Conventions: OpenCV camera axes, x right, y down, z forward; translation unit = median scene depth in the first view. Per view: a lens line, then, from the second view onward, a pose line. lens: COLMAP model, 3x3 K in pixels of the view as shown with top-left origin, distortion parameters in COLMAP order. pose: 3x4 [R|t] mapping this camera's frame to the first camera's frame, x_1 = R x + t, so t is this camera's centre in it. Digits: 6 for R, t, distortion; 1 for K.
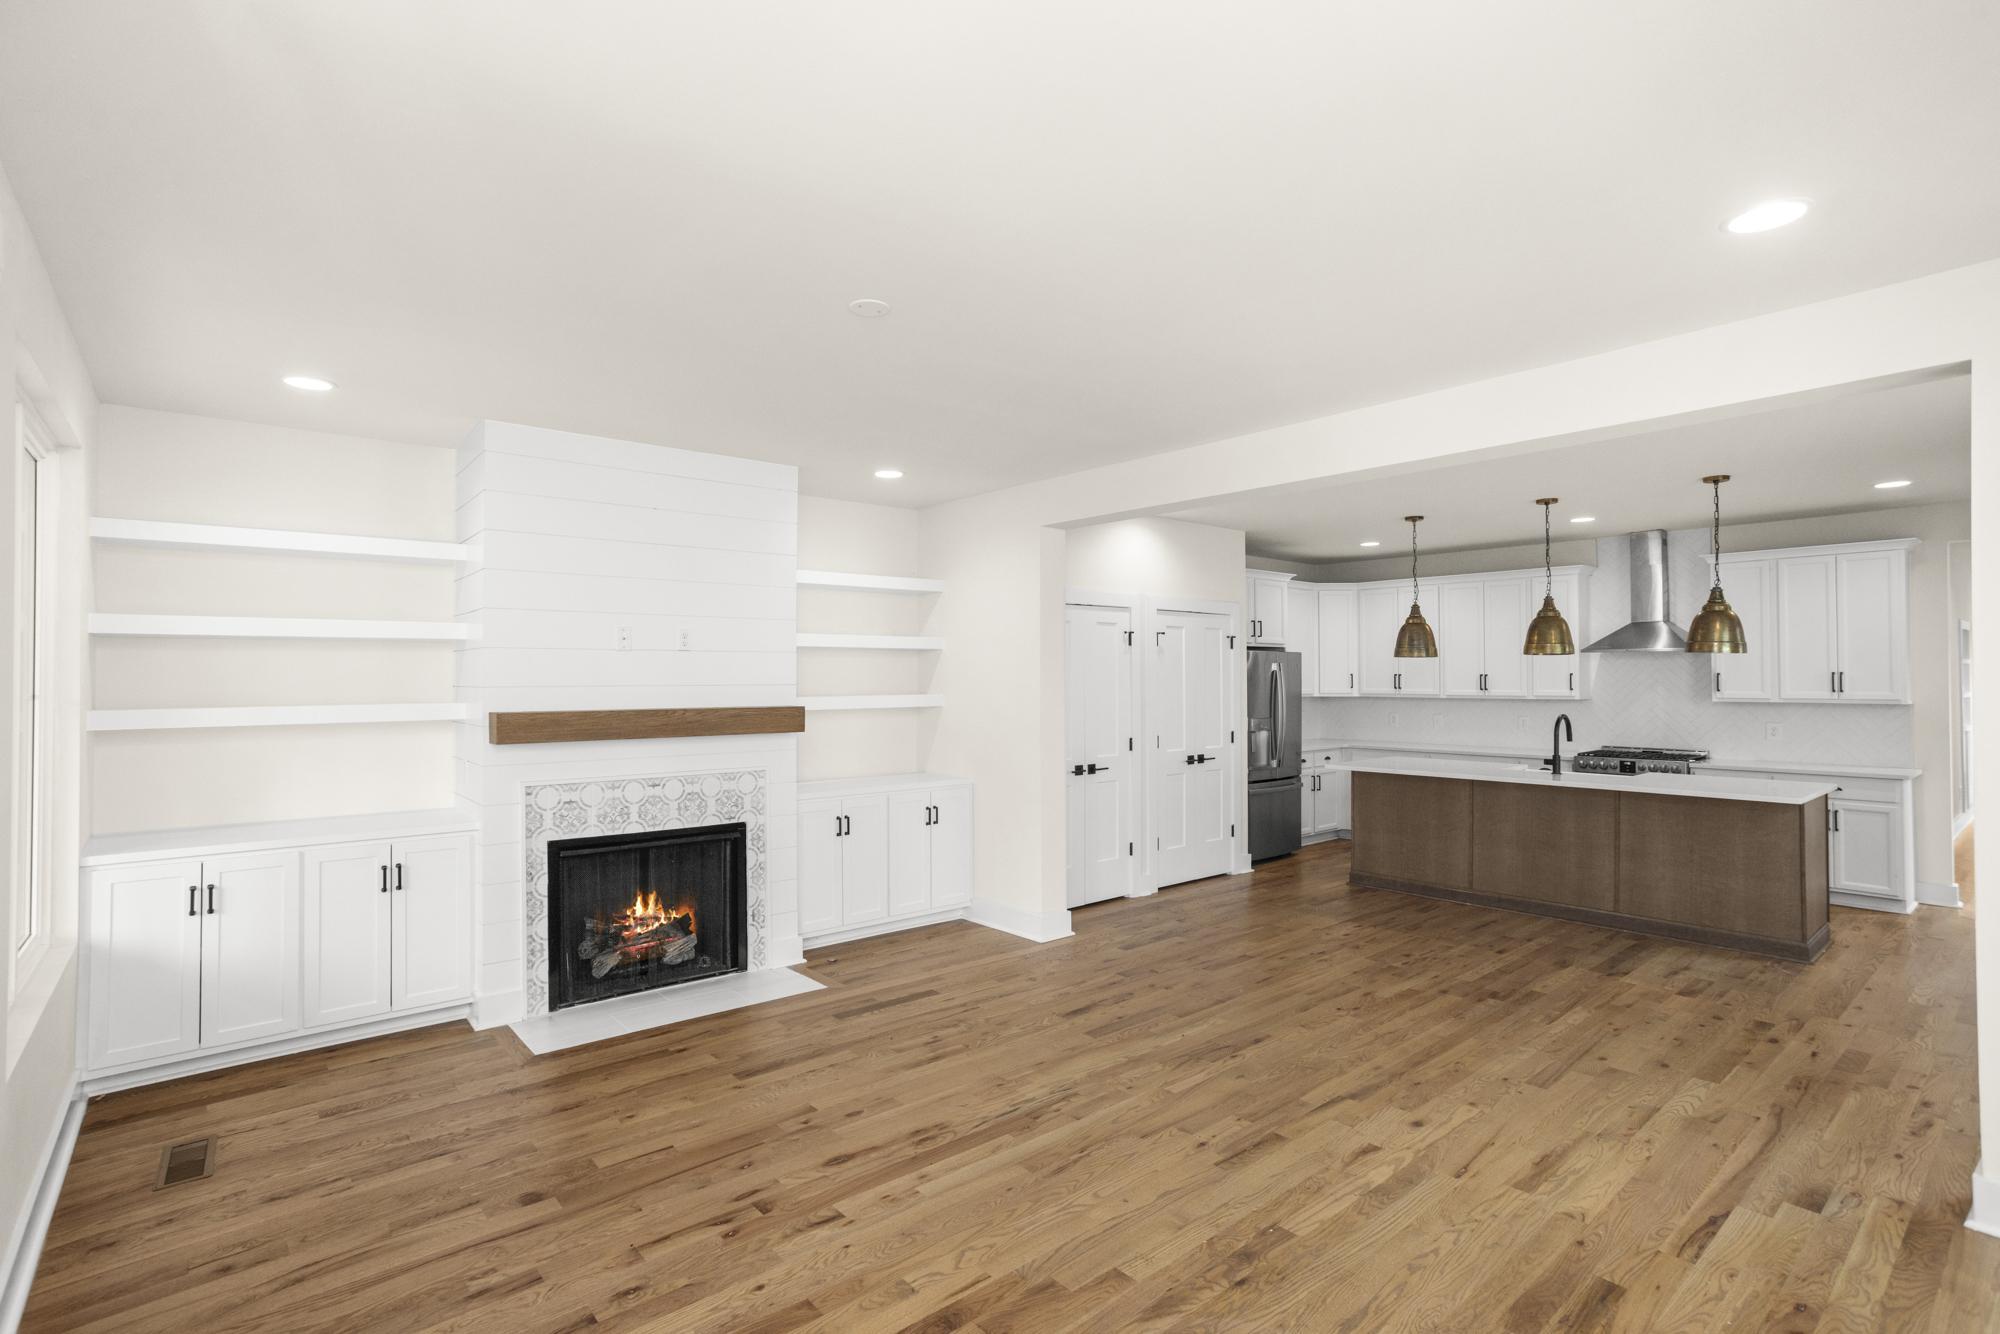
lens RADIAL K [[962.3, 0, 991.3], [0, 962.3, 669.2], [0, 0, 1]] dist [-0.054930, 0.036762]
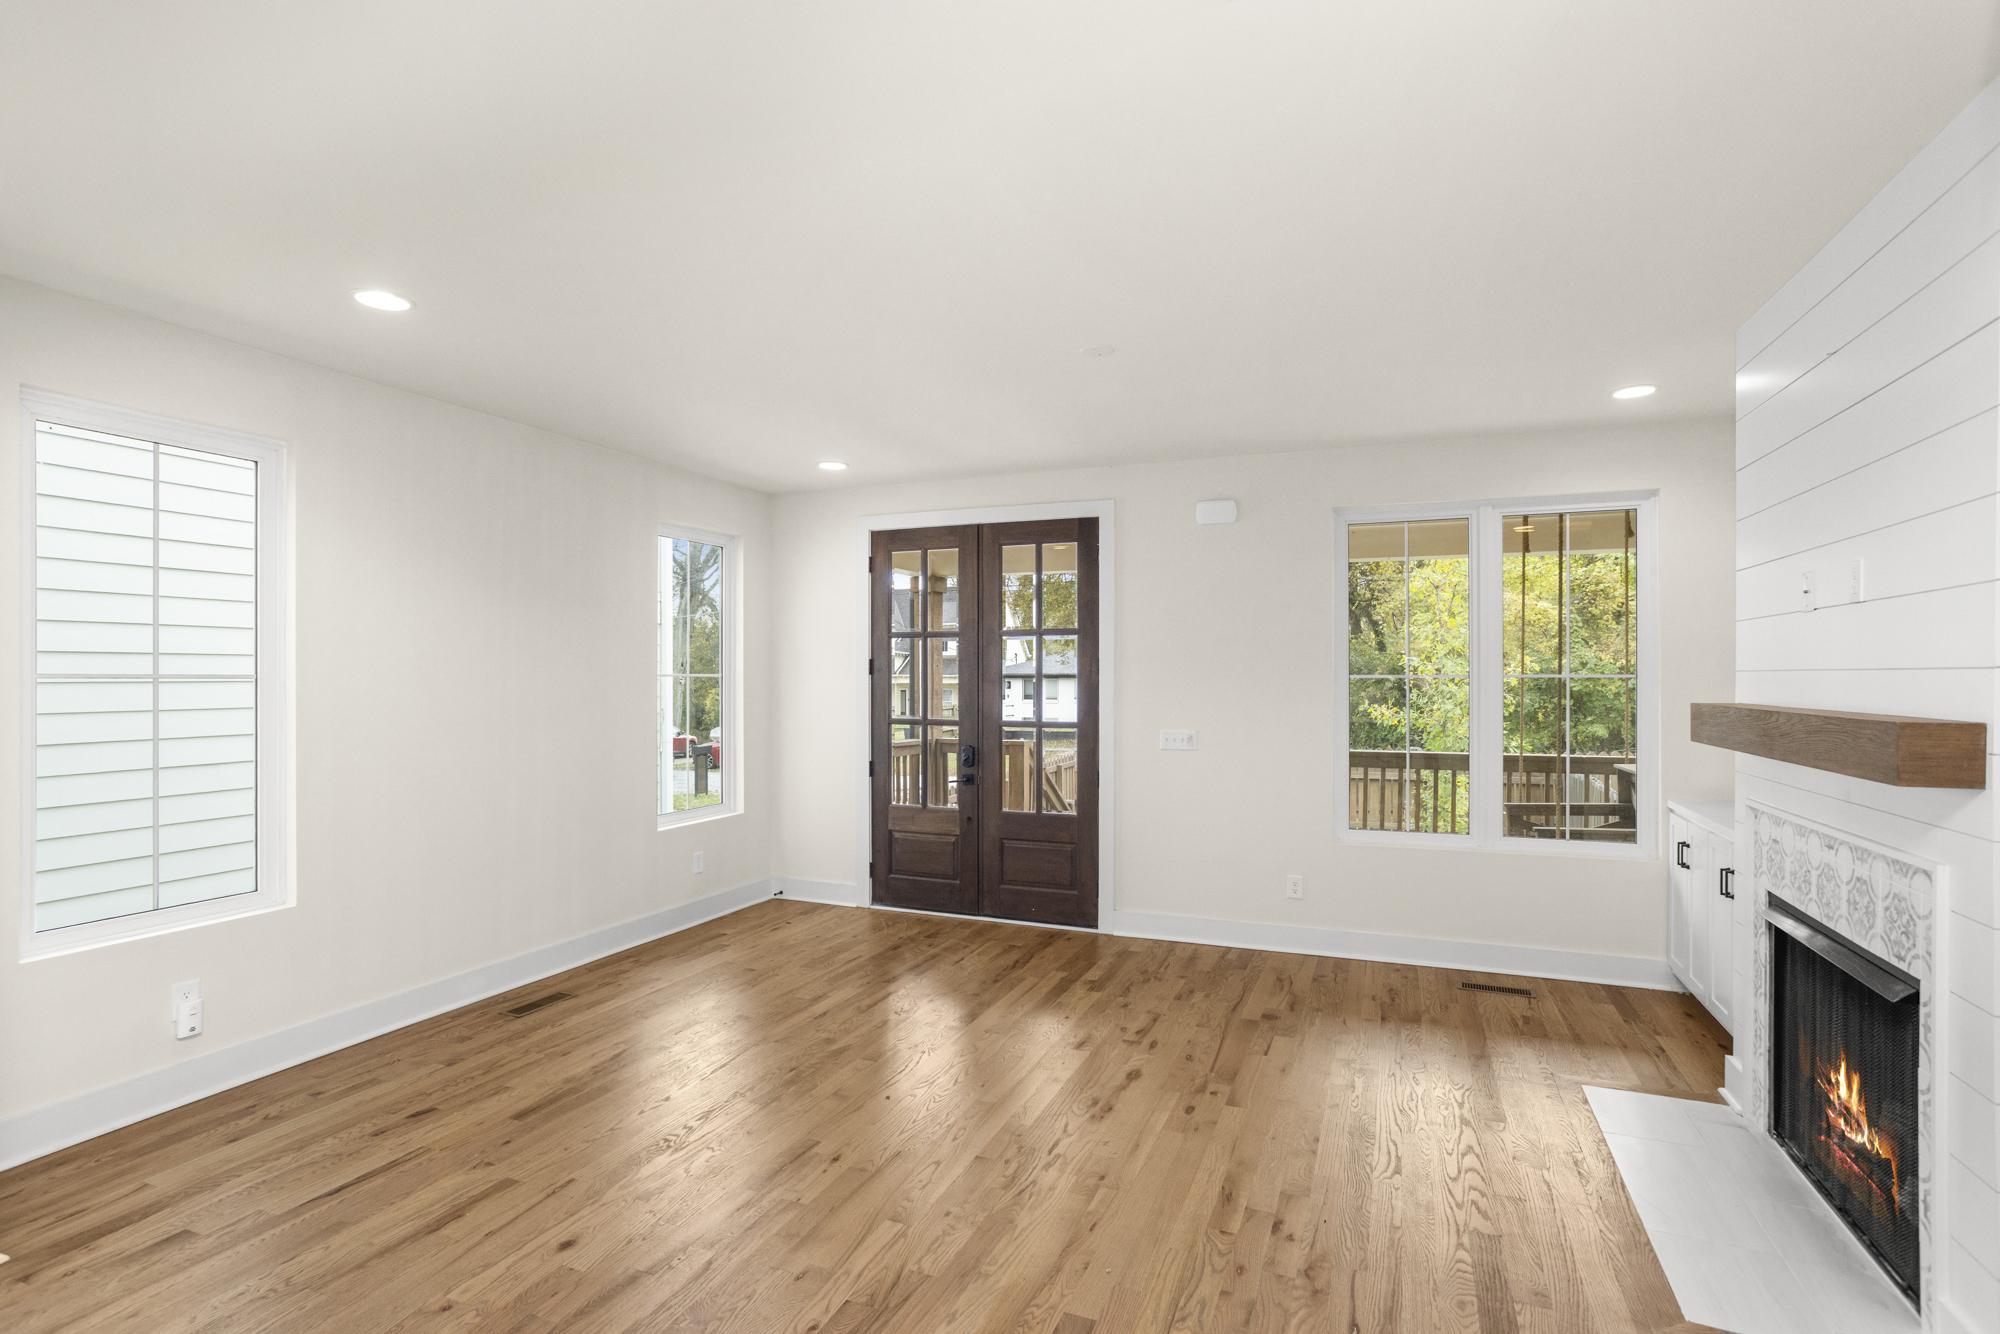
lens RADIAL K [[976.5, 0, 995.6], [0, 976.5, 674.2], [0, 0, 1]] dist [-0.056470, 0.039187]
pose [[-0.889294, 0.002548, -0.457329, 0.352342], [0.006124, 0.999961, -0.006338, 0.021816], [0.457295, -0.008438, -0.889275, 1.314272]]
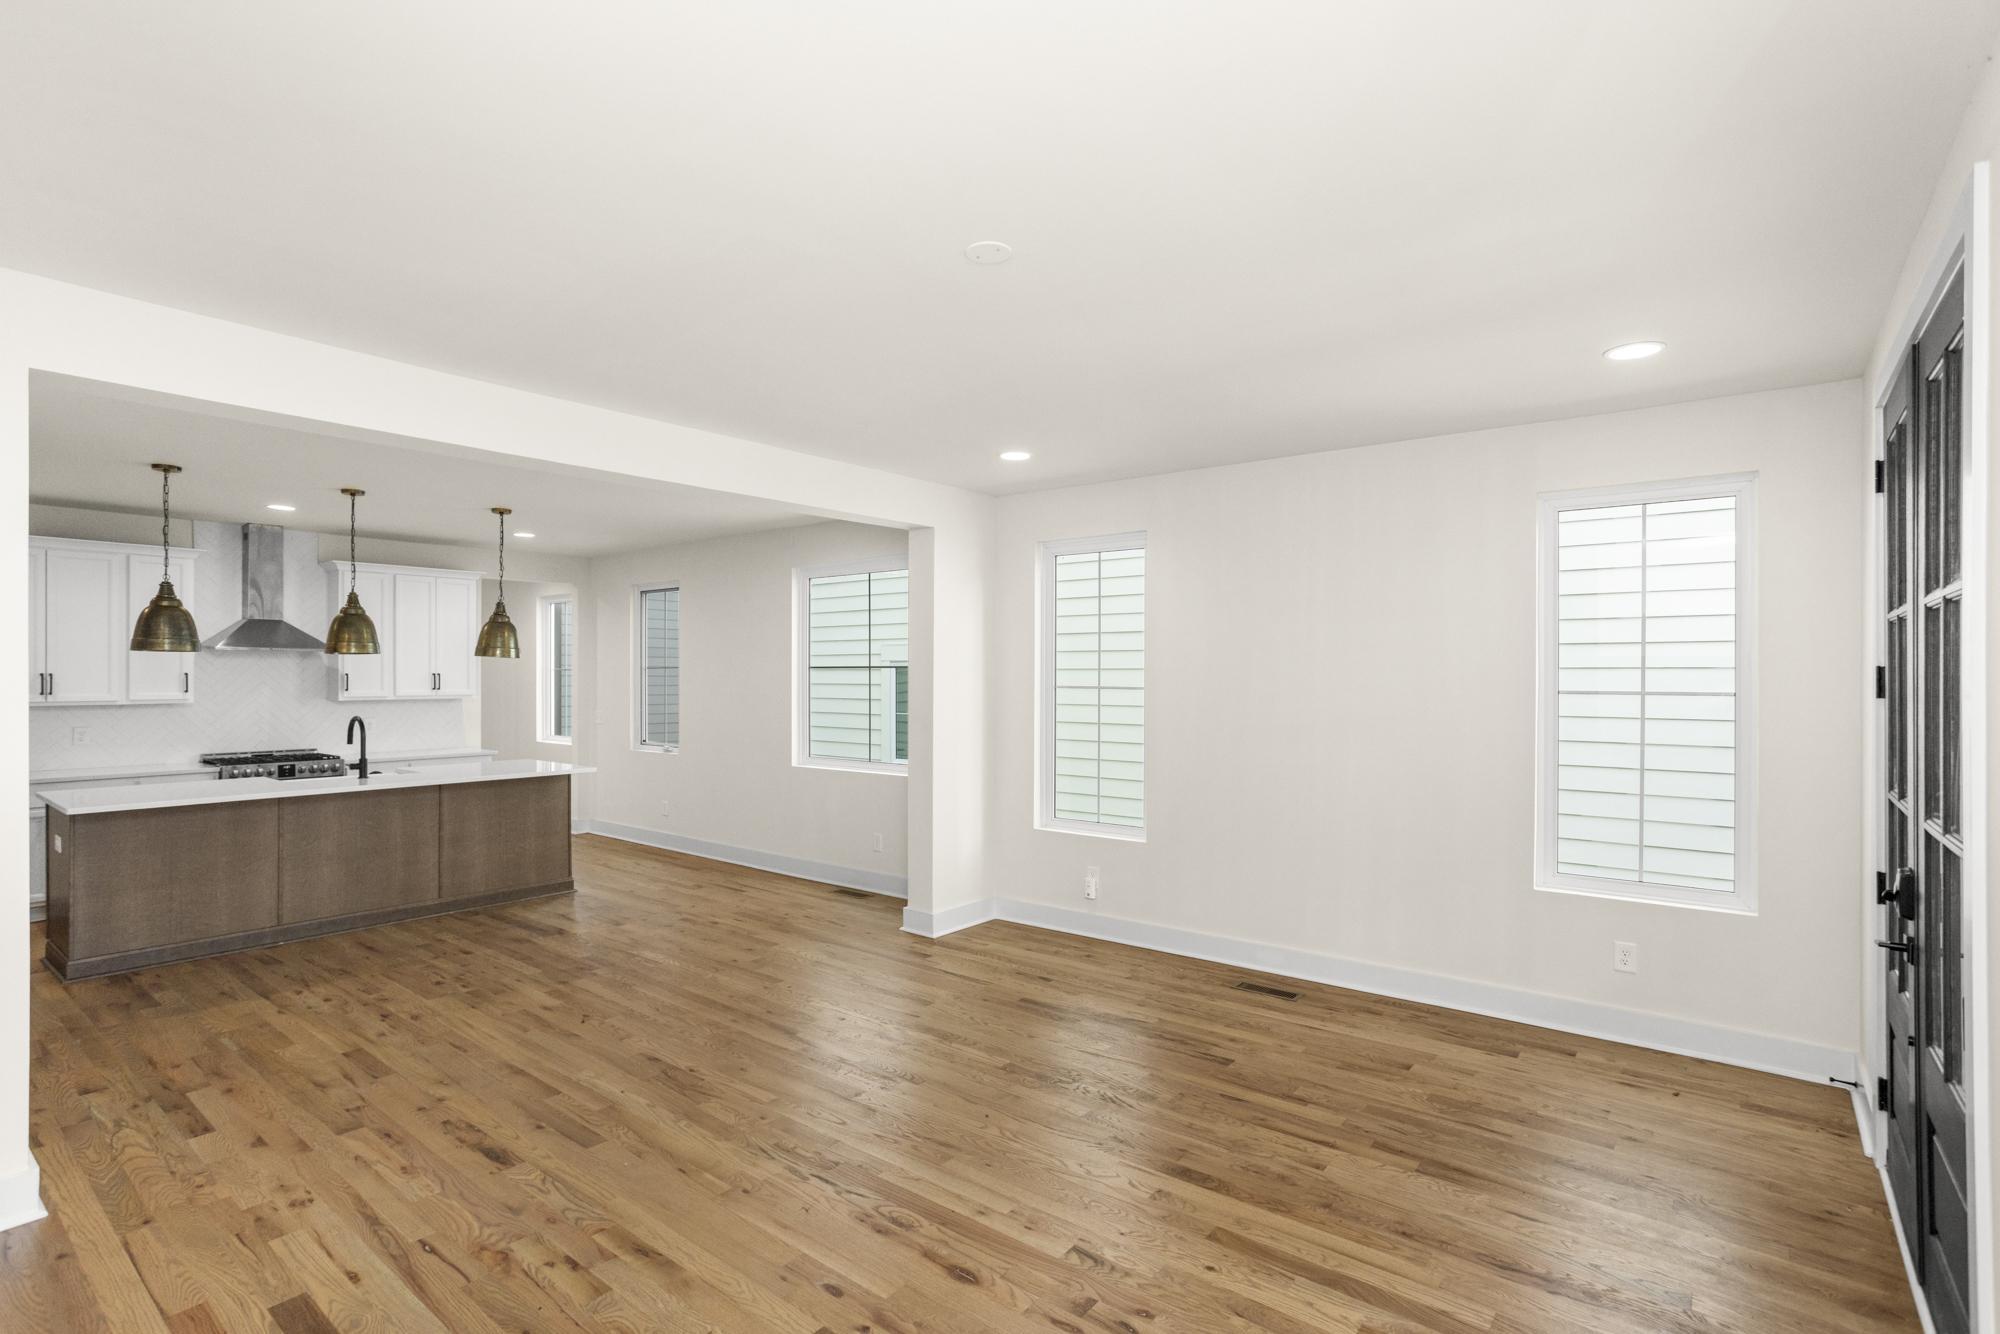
lens RADIAL K [[962.3, 0, 991.3], [0, 962.3, 669.2], [0, 0, 1]] dist [-0.054930, 0.036762]
pose [[-0.197360, 0.009354, 0.980286, -0.638842], [-0.009958, 0.999884, -0.011546, 0.005904], [-0.980280, -0.012040, -0.197244, 0.757858]]
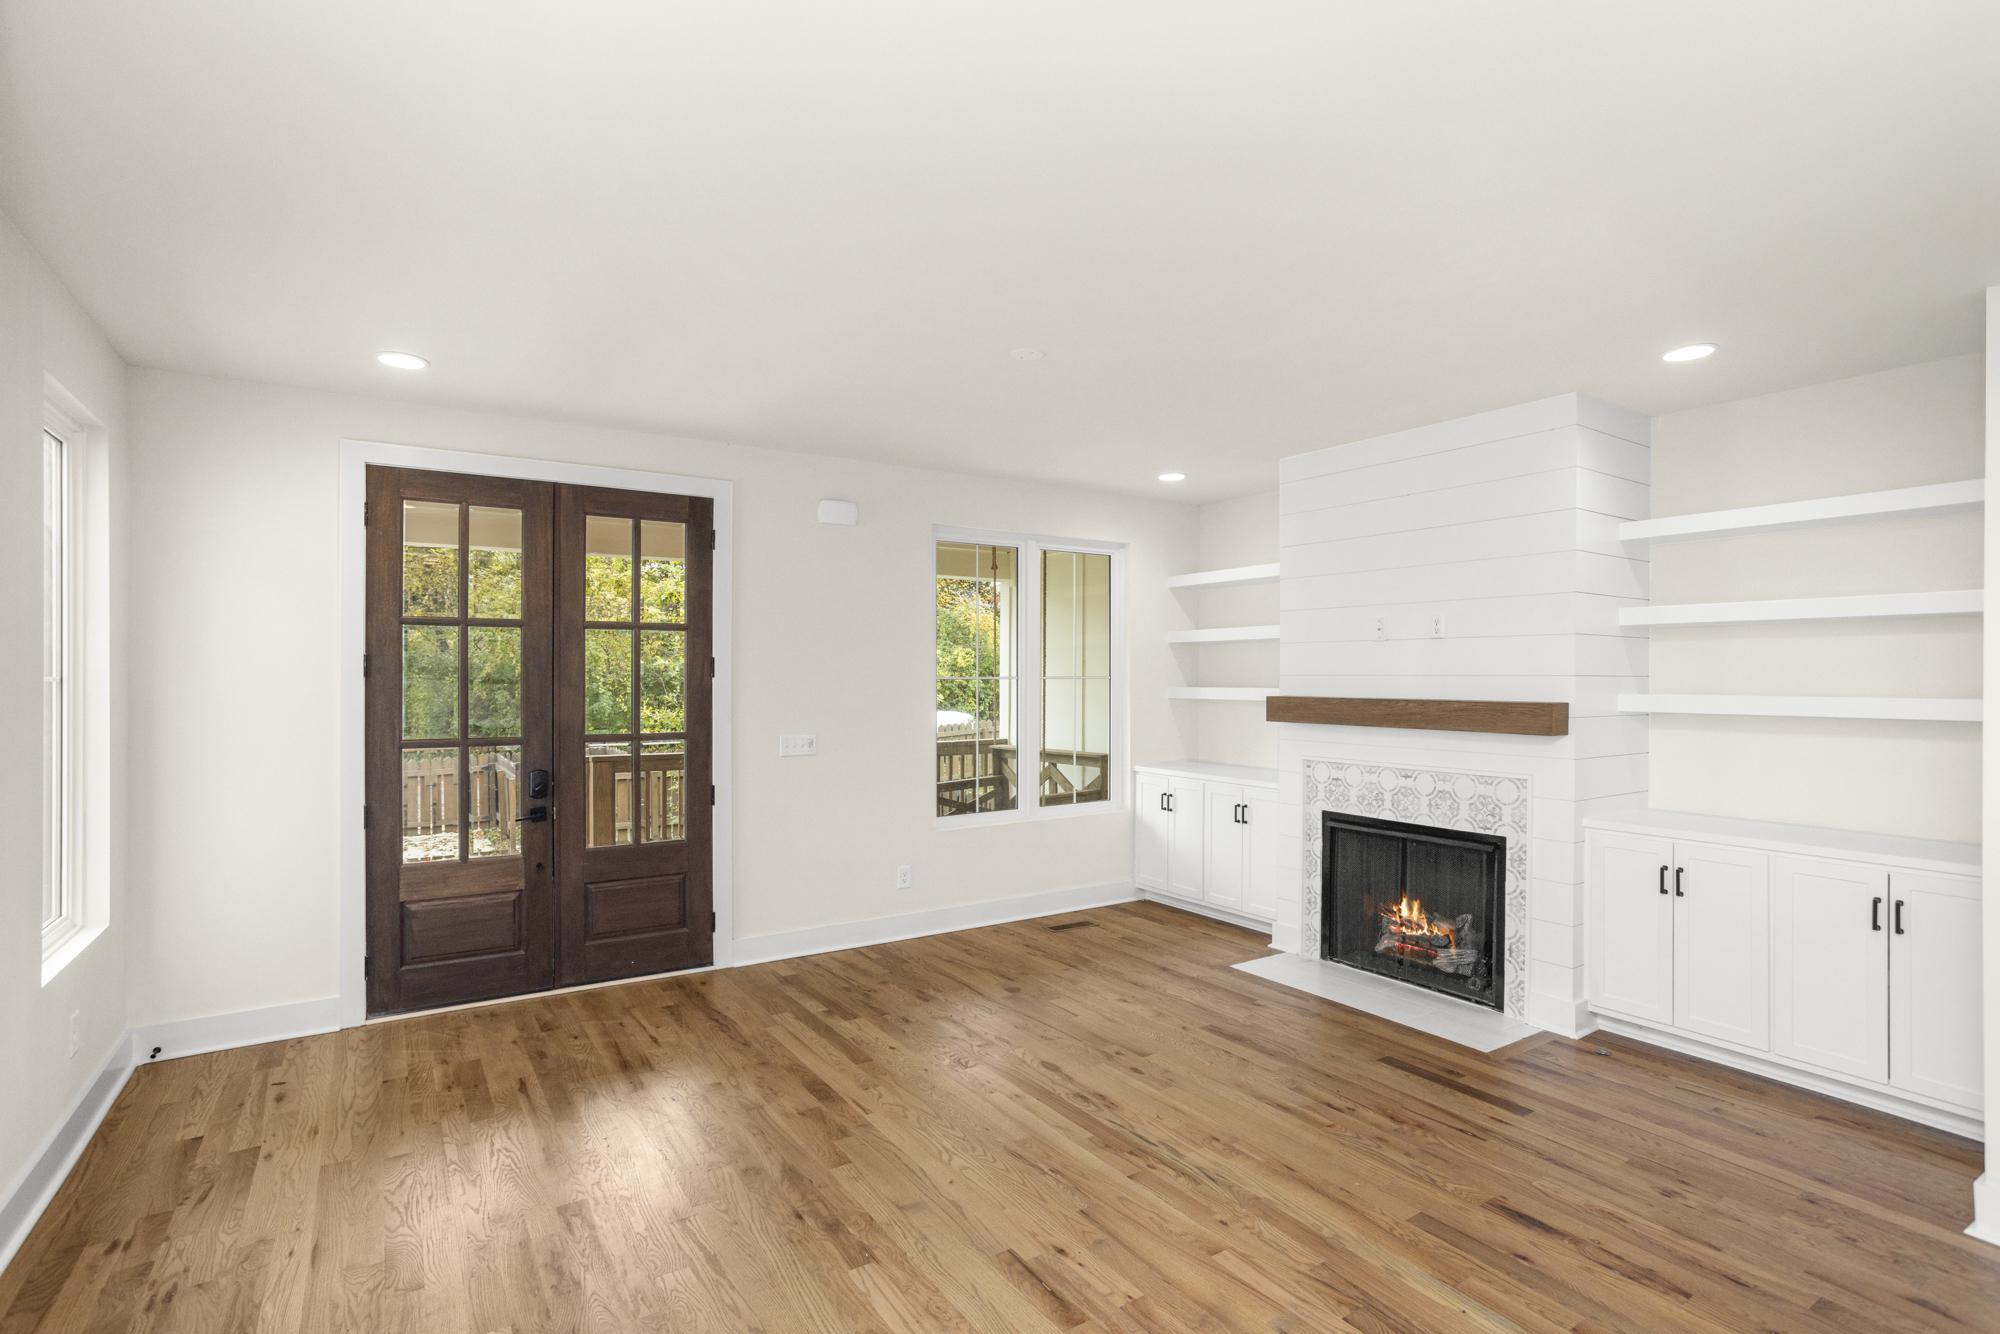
lens RADIAL K [[962.3, 0, 991.3], [0, 962.3, 669.2], [0, 0, 1]] dist [-0.054930, 0.036762]
pose [[-0.122493, -0.001570, -0.992468, 0.696579], [0.005827, 0.999980, -0.002301, 0.010742], [0.992452, -0.006065, -0.122481, 0.715027]]
